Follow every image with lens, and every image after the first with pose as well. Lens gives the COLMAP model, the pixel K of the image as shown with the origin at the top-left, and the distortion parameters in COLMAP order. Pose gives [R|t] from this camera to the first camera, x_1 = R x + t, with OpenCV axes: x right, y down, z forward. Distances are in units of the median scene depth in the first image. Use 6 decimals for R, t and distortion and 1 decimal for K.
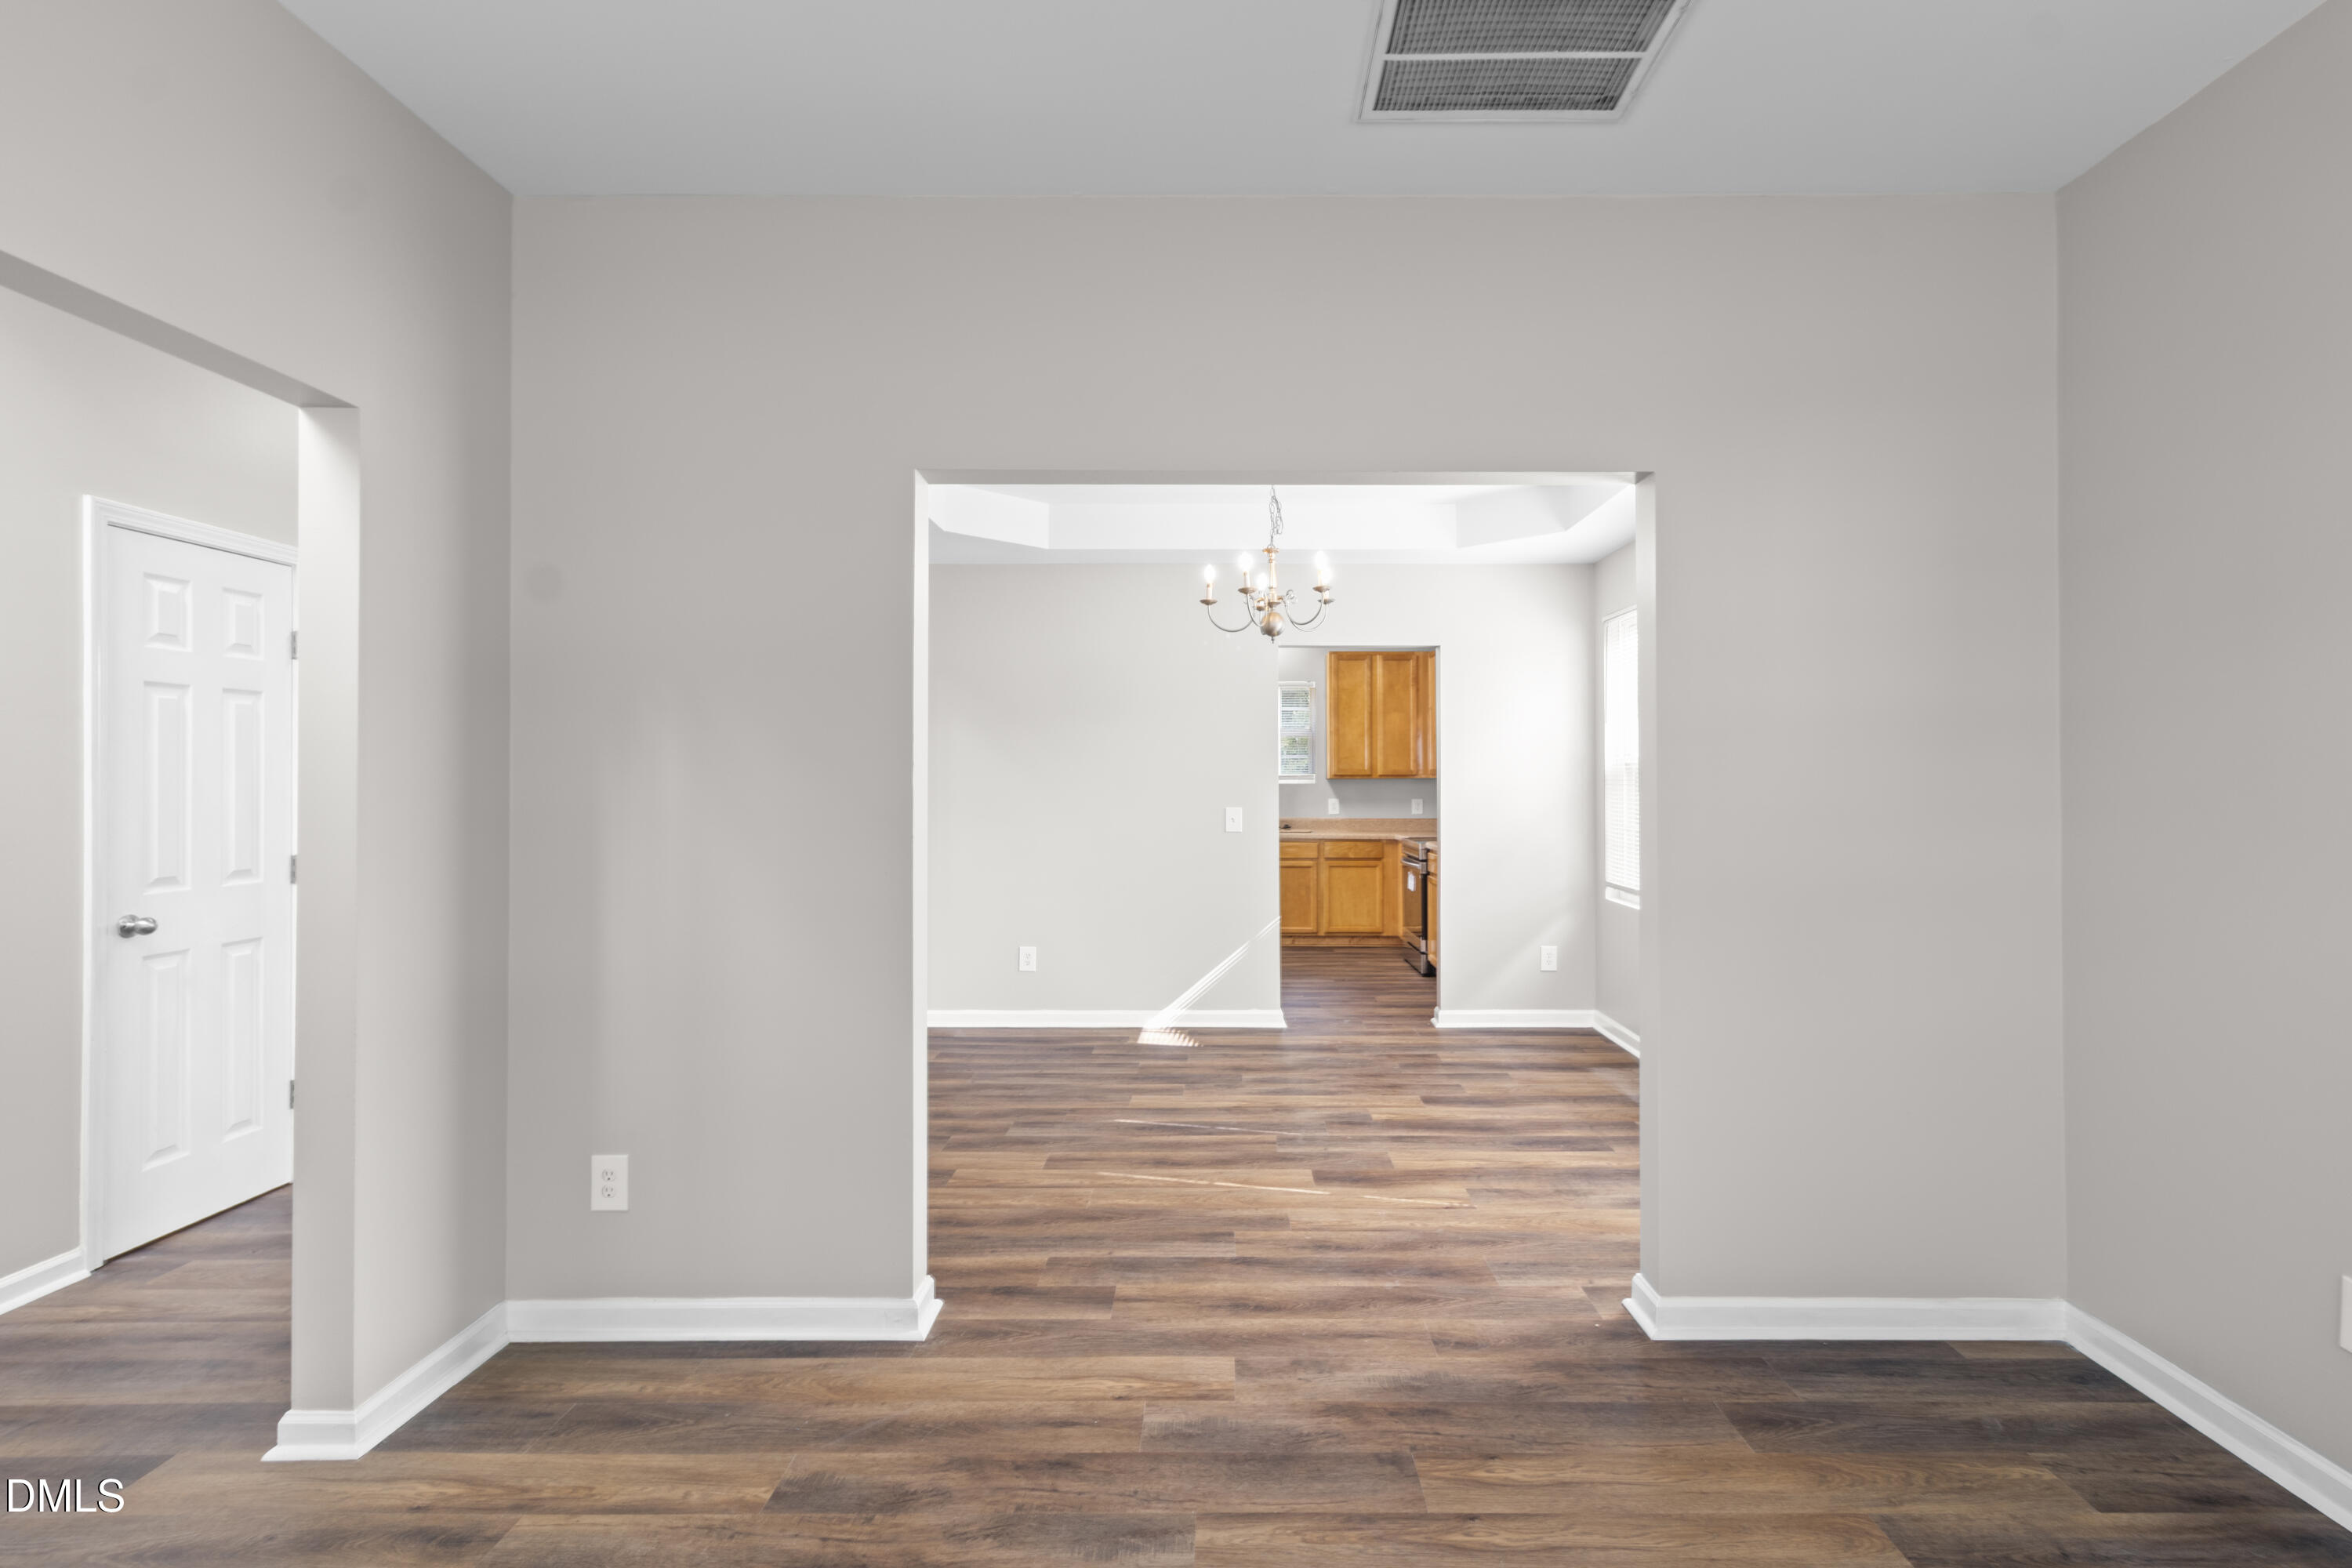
lens RADIAL K [[1093.2, 0, 1179.3], [0, 1093.2, 771.4], [0, 0, 1]] dist [0.034666, 0.000183]
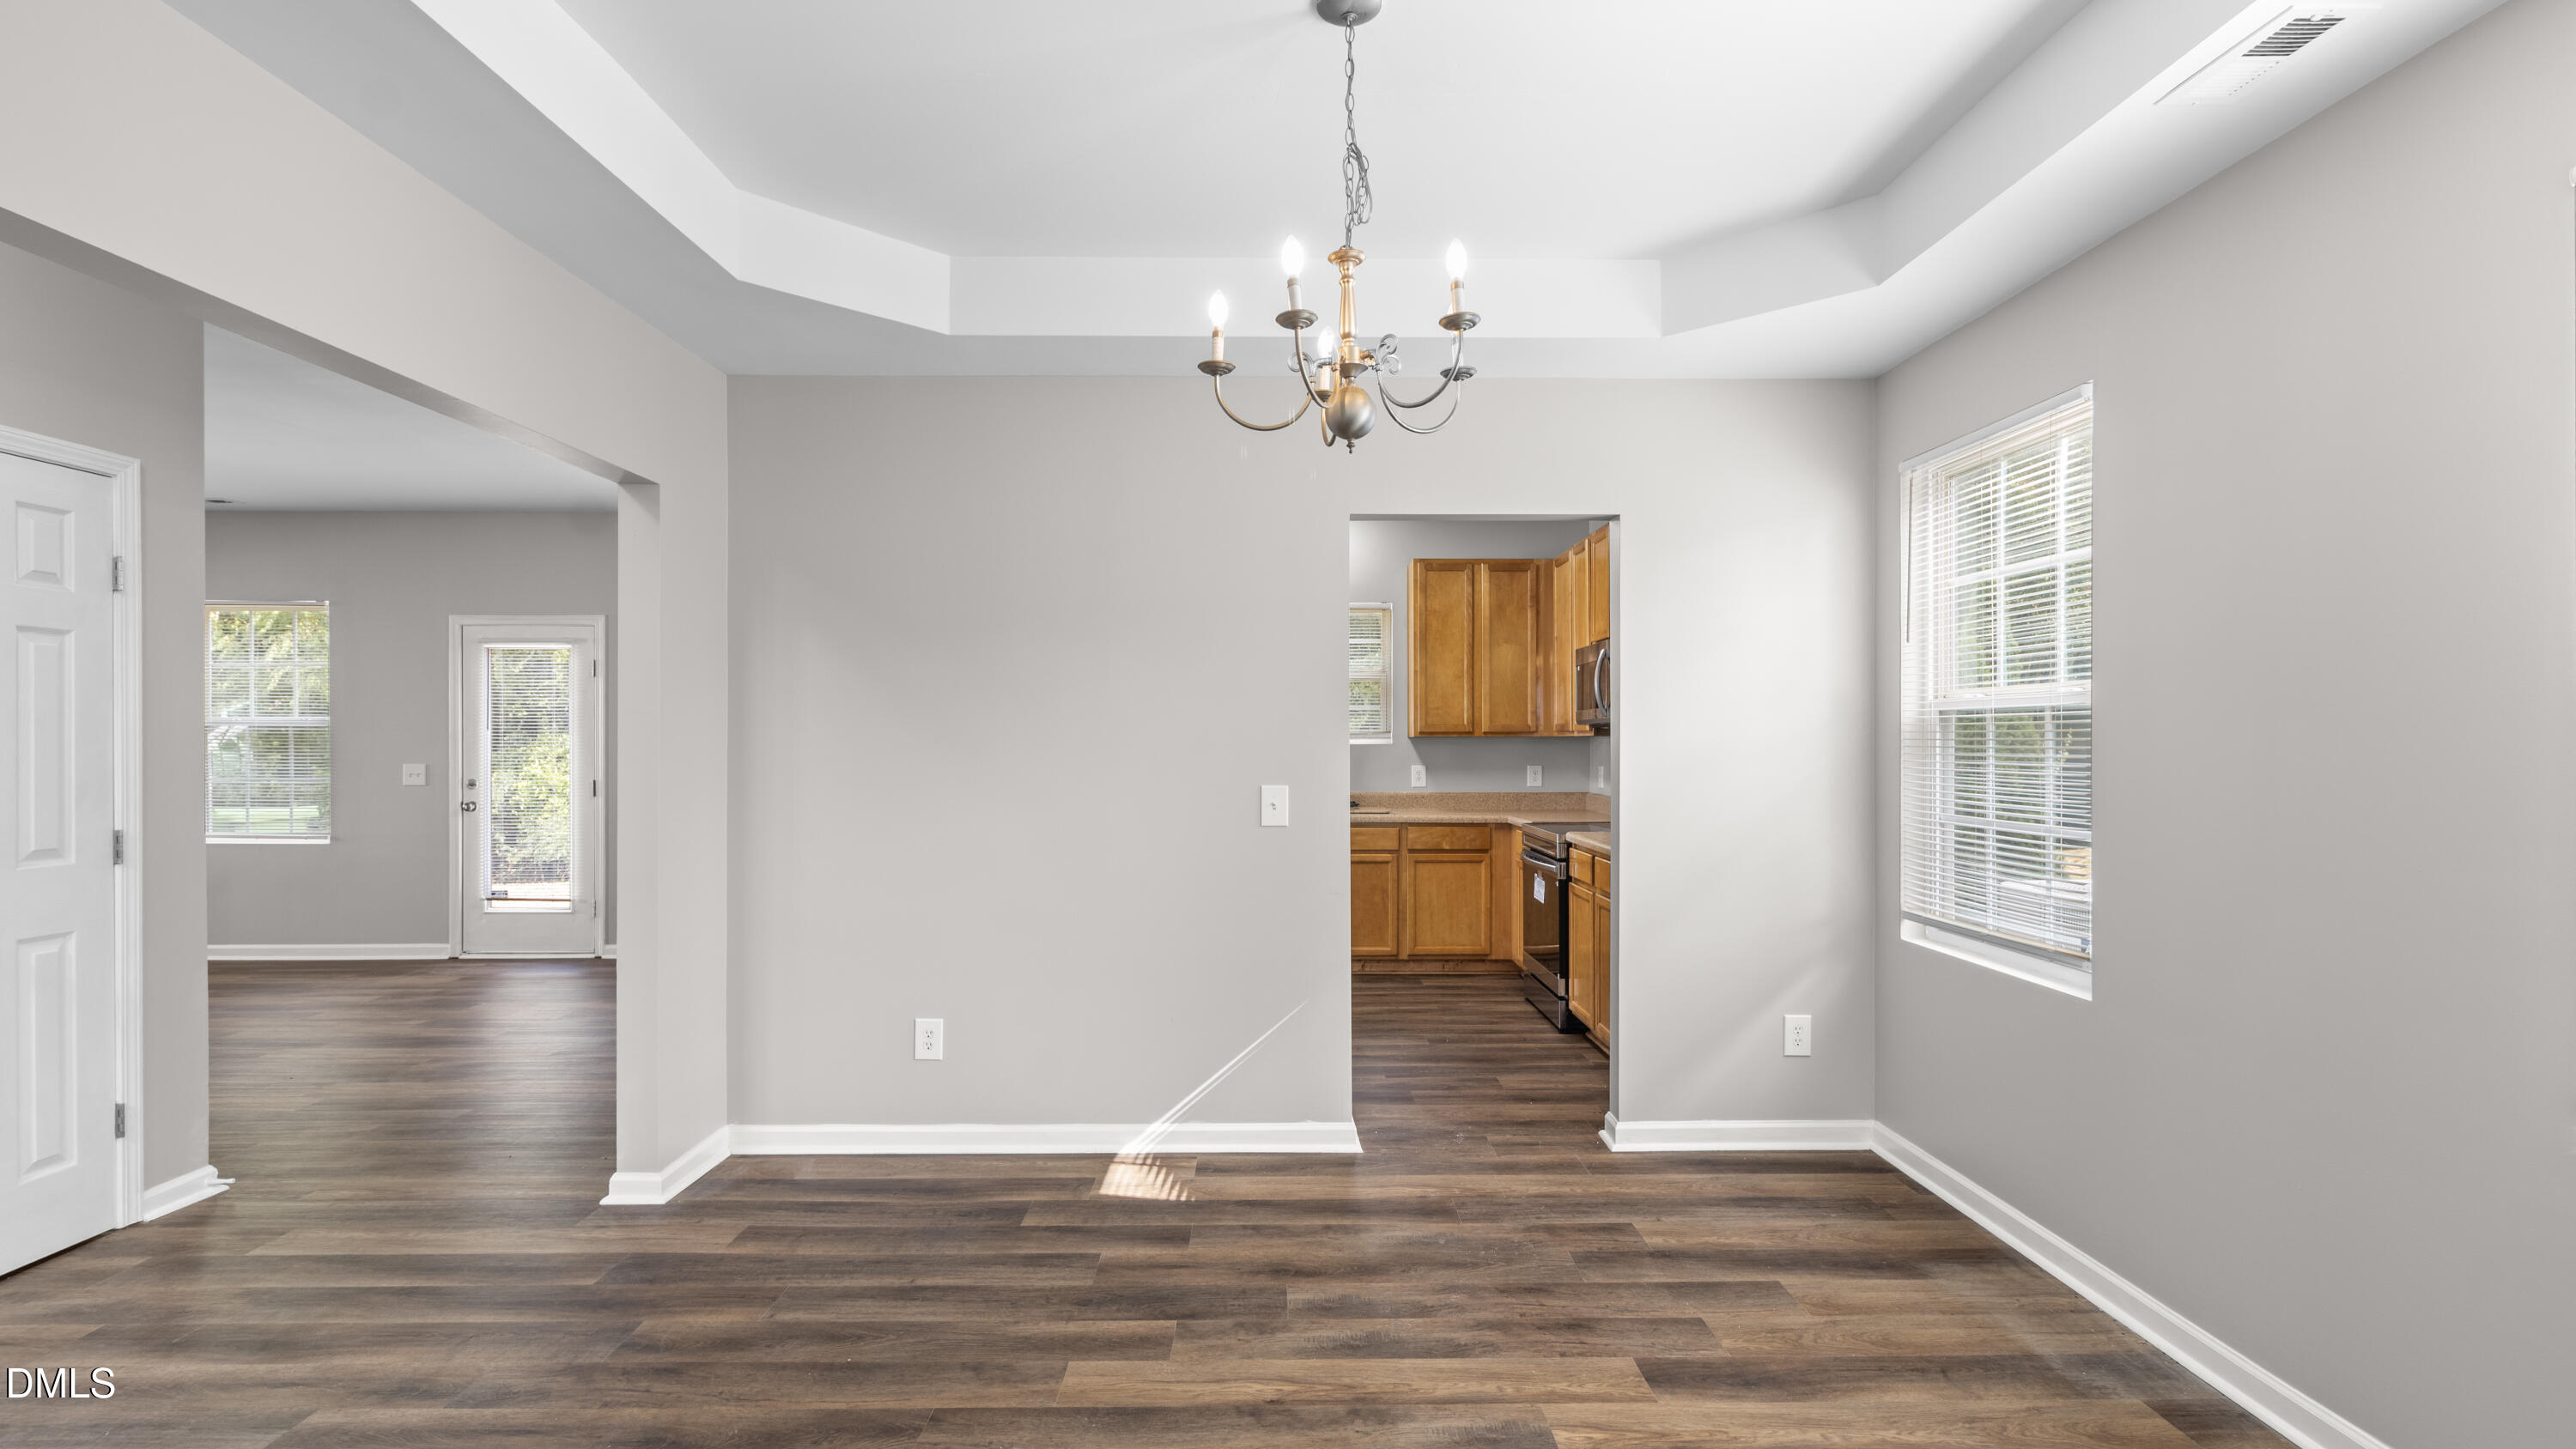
lens RADIAL K [[1247.3, 0, 1275.1], [0, 1247.3, 743.3], [0, 0, 1]] dist [-0.005204, -0.000244]
pose [[0.999087, 0.000238, 0.042732, 0.020873], [-0.000693, 0.999943, 0.010624, 0.003405], [-0.042727, -0.010644, 0.999030, 0.323639]]
